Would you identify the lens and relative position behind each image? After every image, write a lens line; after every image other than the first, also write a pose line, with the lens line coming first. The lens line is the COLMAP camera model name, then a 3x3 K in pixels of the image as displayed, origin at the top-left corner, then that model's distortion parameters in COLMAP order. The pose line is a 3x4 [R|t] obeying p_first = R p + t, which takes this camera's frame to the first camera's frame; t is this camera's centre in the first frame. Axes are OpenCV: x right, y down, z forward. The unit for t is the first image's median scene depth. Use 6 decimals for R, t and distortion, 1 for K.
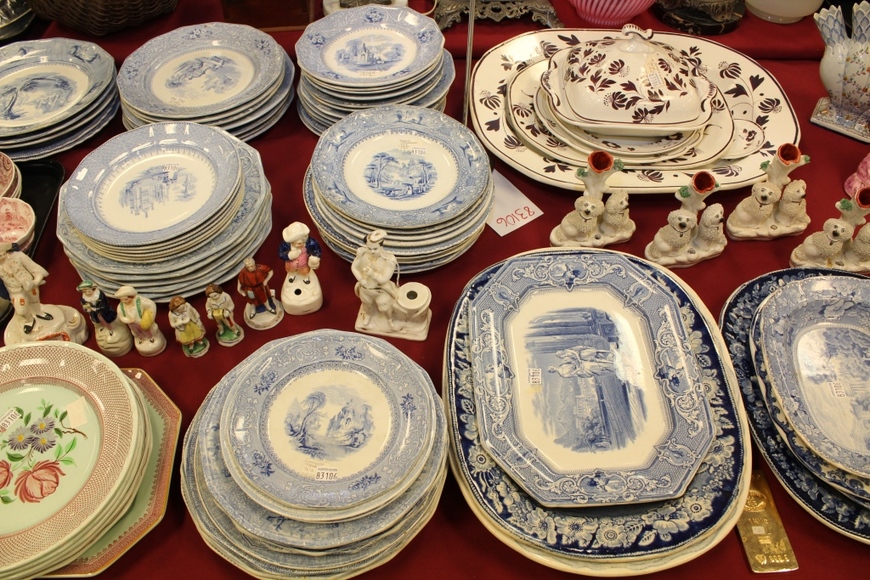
lens RADIAL K [[703.2, 0, 435.0], [0, 703.2, 290.0], [0, 0, 1]] dist [-0.155288, 0.116219]
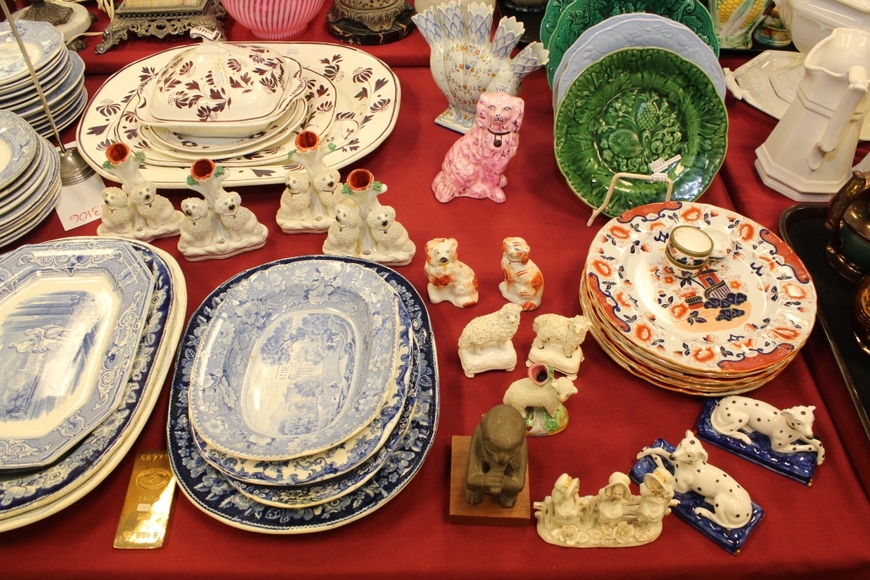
lens RADIAL K [[703.2, 0, 435.0], [0, 703.2, 290.0], [0, 0, 1]] dist [-0.155288, 0.116219]
pose [[0.999946, 0.009996, -0.002742, 0.668333], [-0.010174, 0.997100, -0.075423, 0.084522], [0.001980, 0.075447, 0.997148, 0.003015]]
